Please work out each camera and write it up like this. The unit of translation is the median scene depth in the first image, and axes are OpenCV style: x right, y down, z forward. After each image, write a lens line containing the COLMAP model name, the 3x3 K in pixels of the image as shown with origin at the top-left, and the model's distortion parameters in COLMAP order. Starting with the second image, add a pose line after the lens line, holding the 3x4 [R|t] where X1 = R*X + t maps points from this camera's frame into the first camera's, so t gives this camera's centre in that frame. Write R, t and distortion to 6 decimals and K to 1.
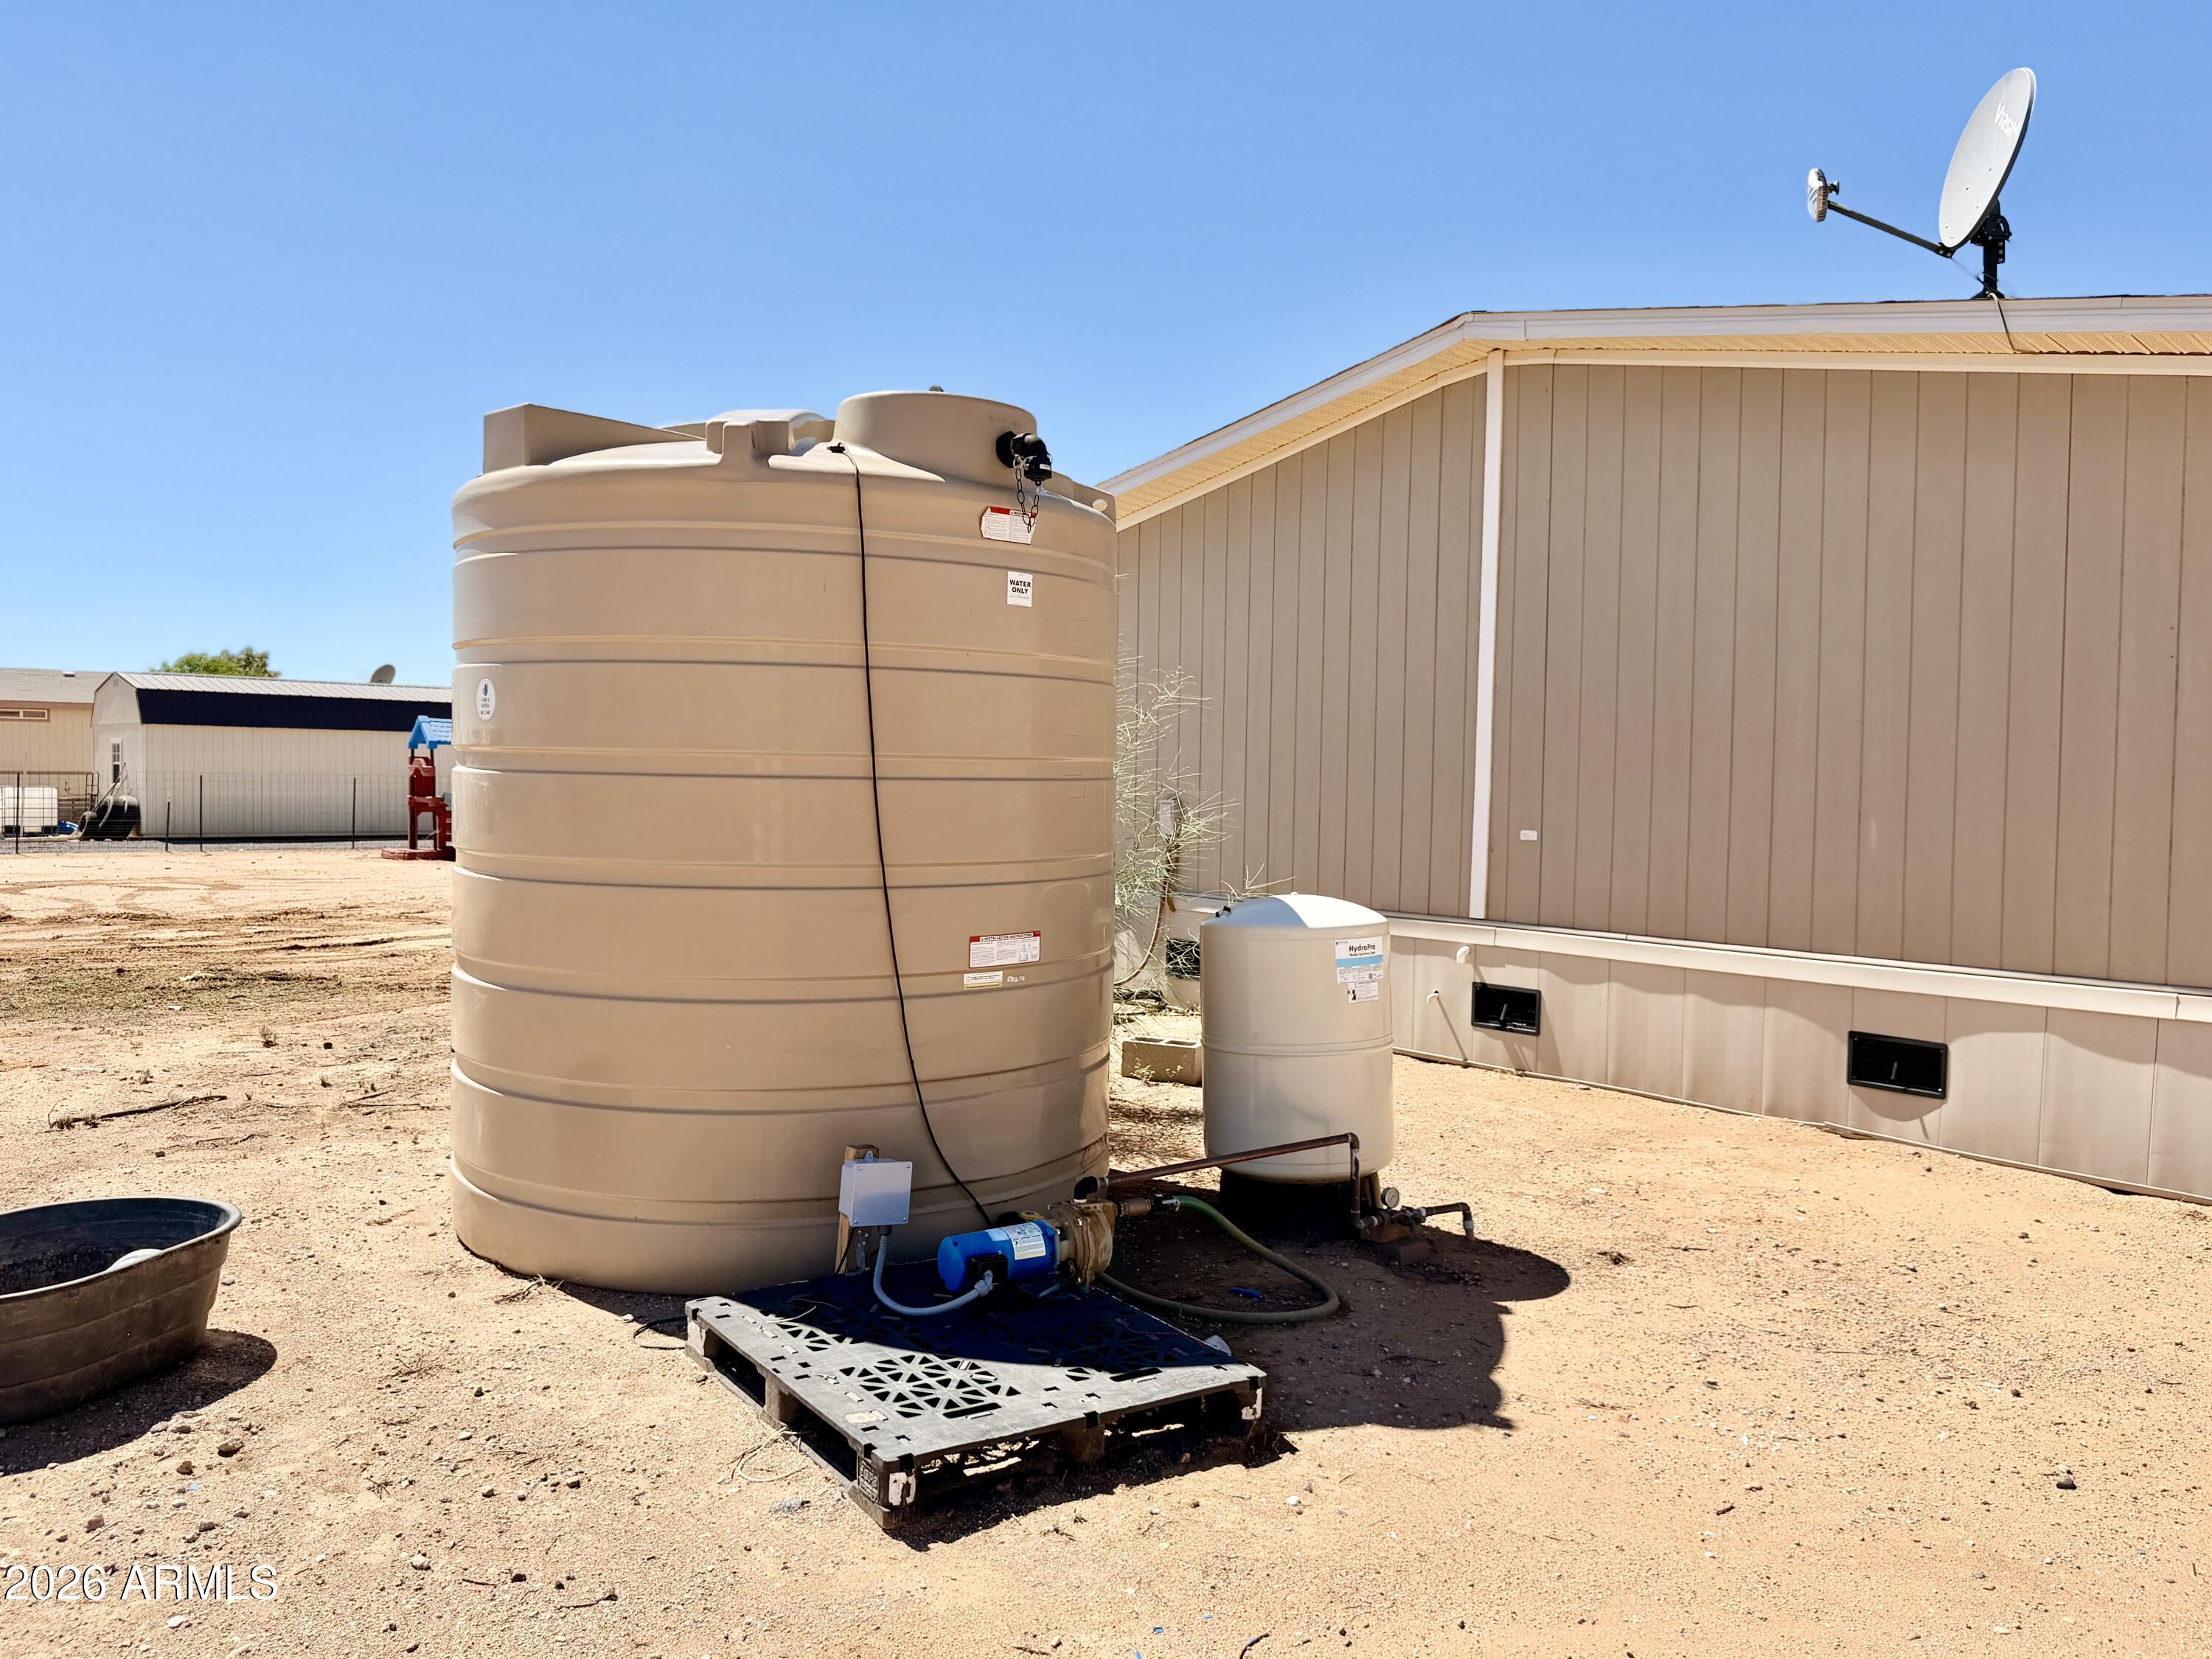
lens RADIAL K [[1677.8, 0, 1107.5], [0, 1677.8, 835.3], [0, 0, 1]] dist [0.014731, -0.017965]
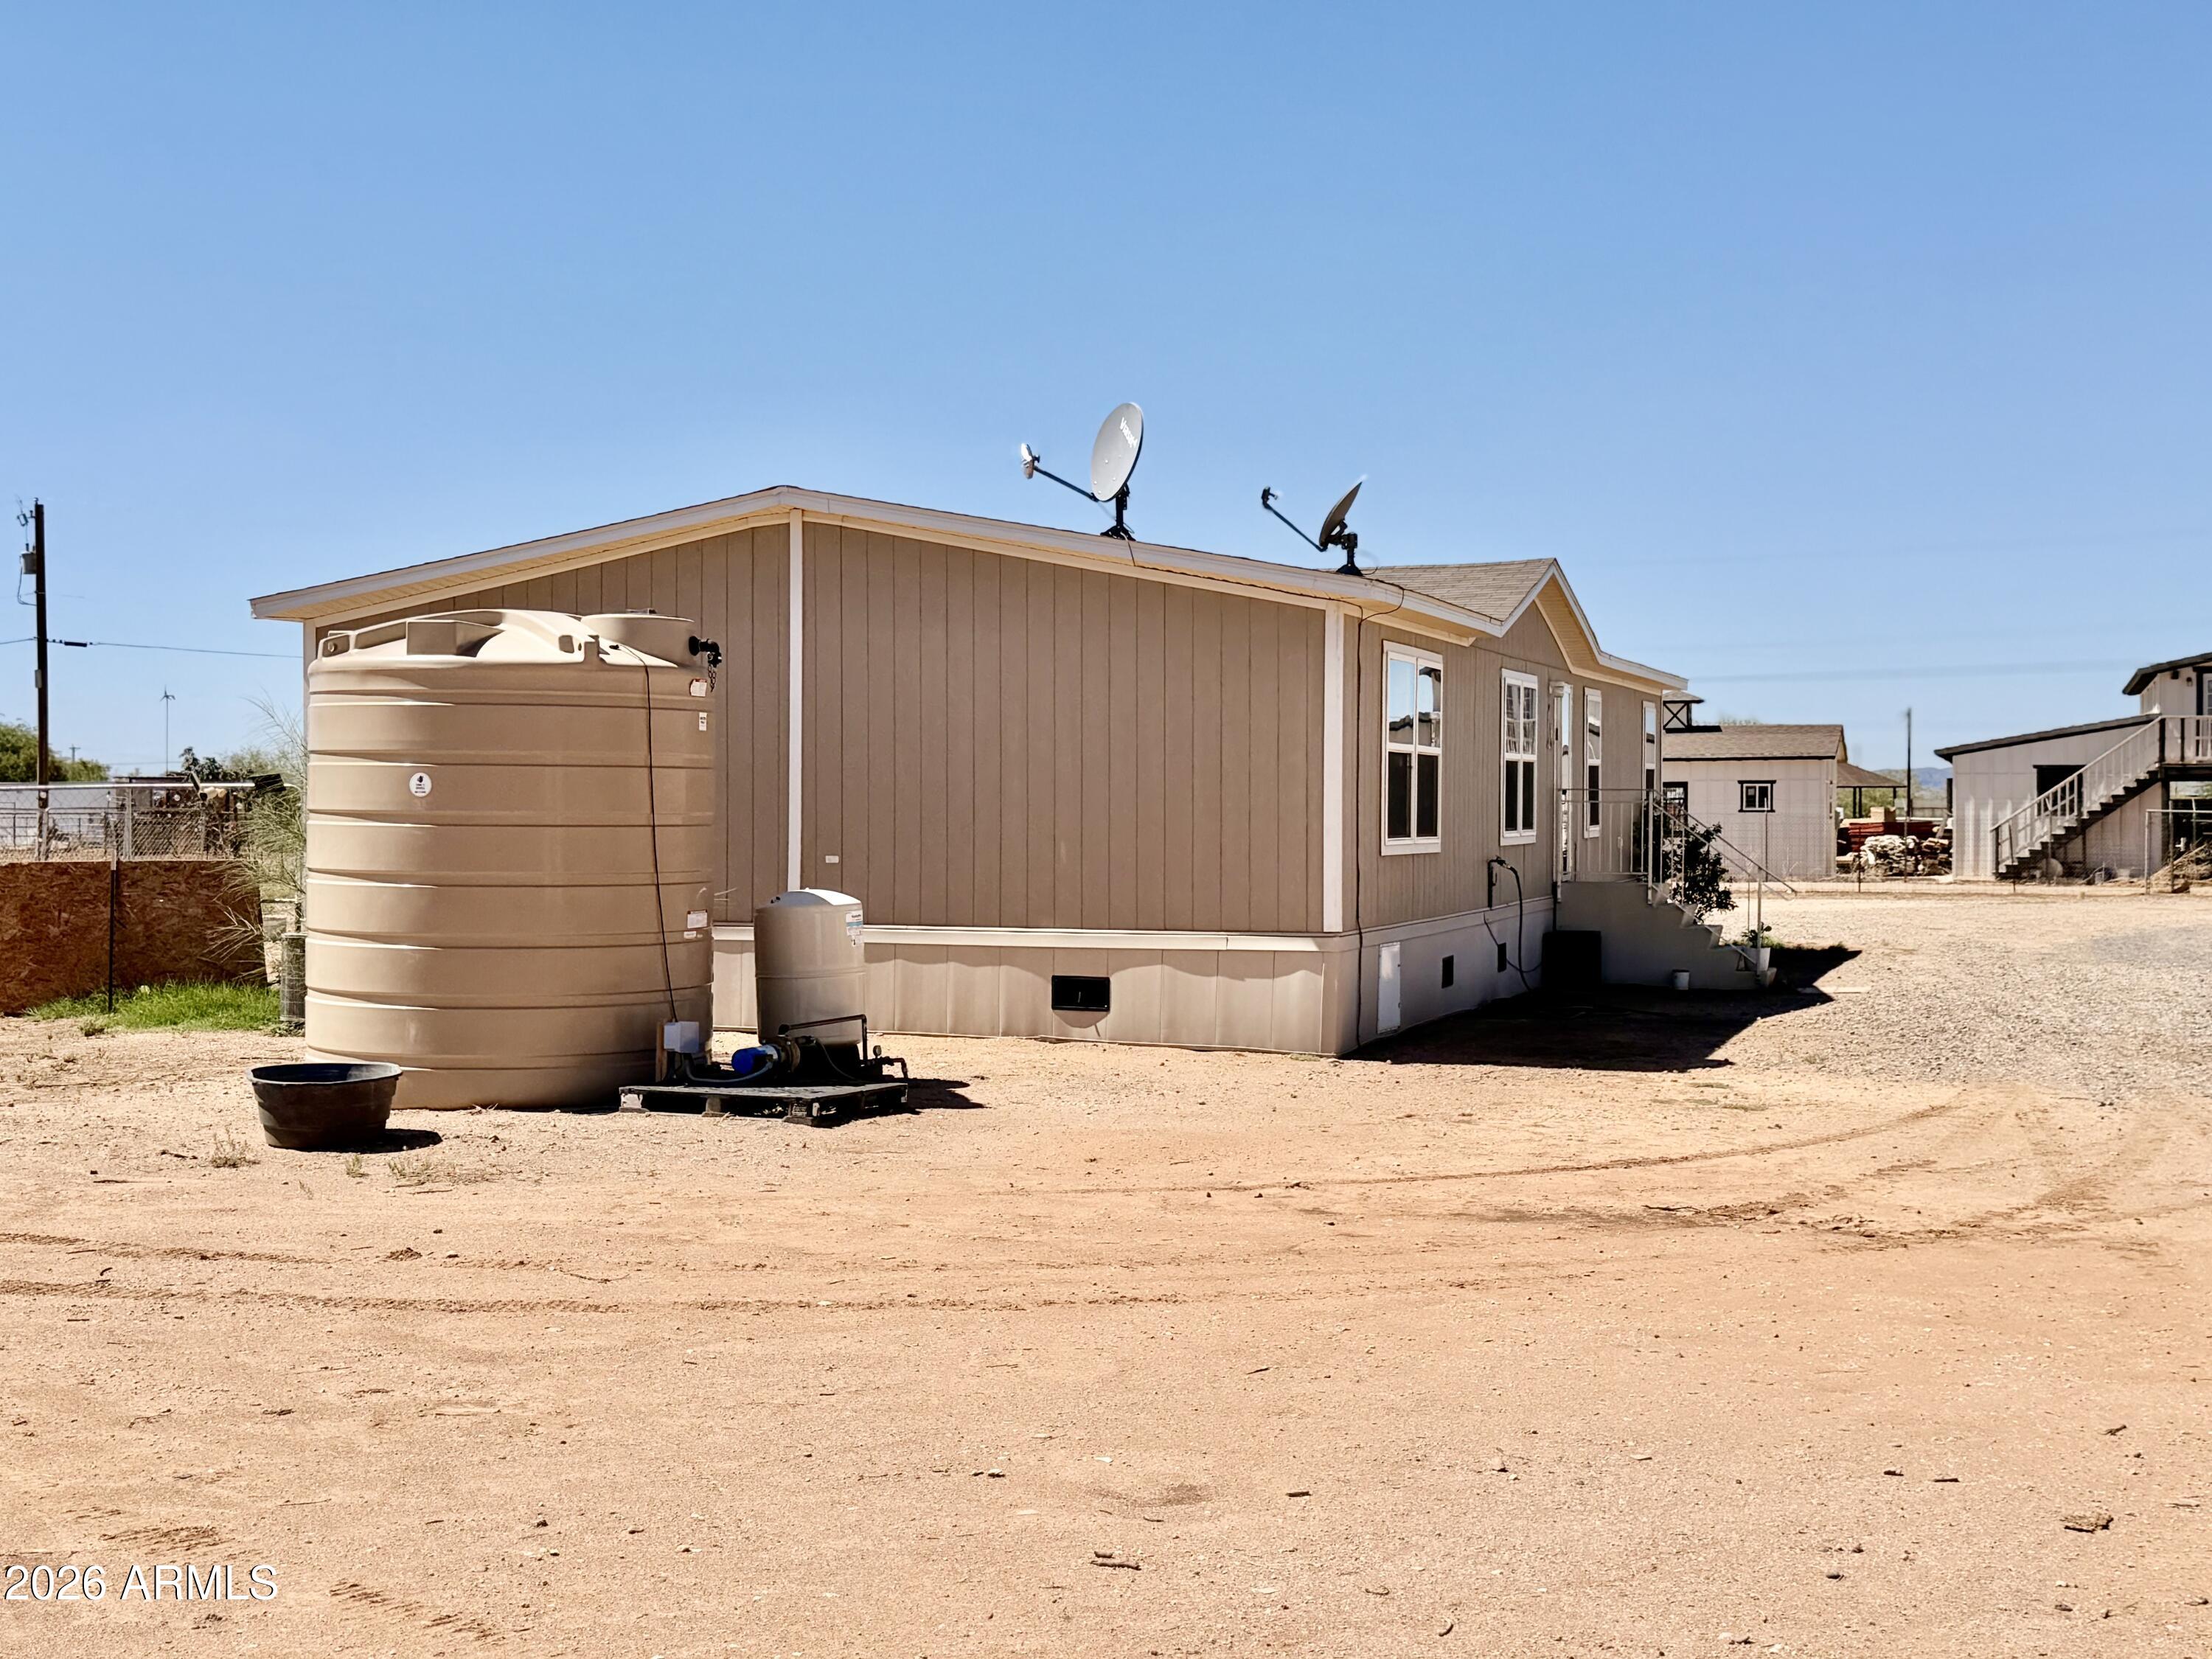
lens RADIAL K [[2896.5, 0, 1107.2], [0, 2896.5, 829.6], [0, 0, 1]] dist [-0.007807, 0.000000]
pose [[0.853054, -0.015691, 0.521587, -1.000150], [0.028924, 0.999433, -0.017239, 0.028964], [-0.521021, 0.029792, 0.853024, -1.451660]]
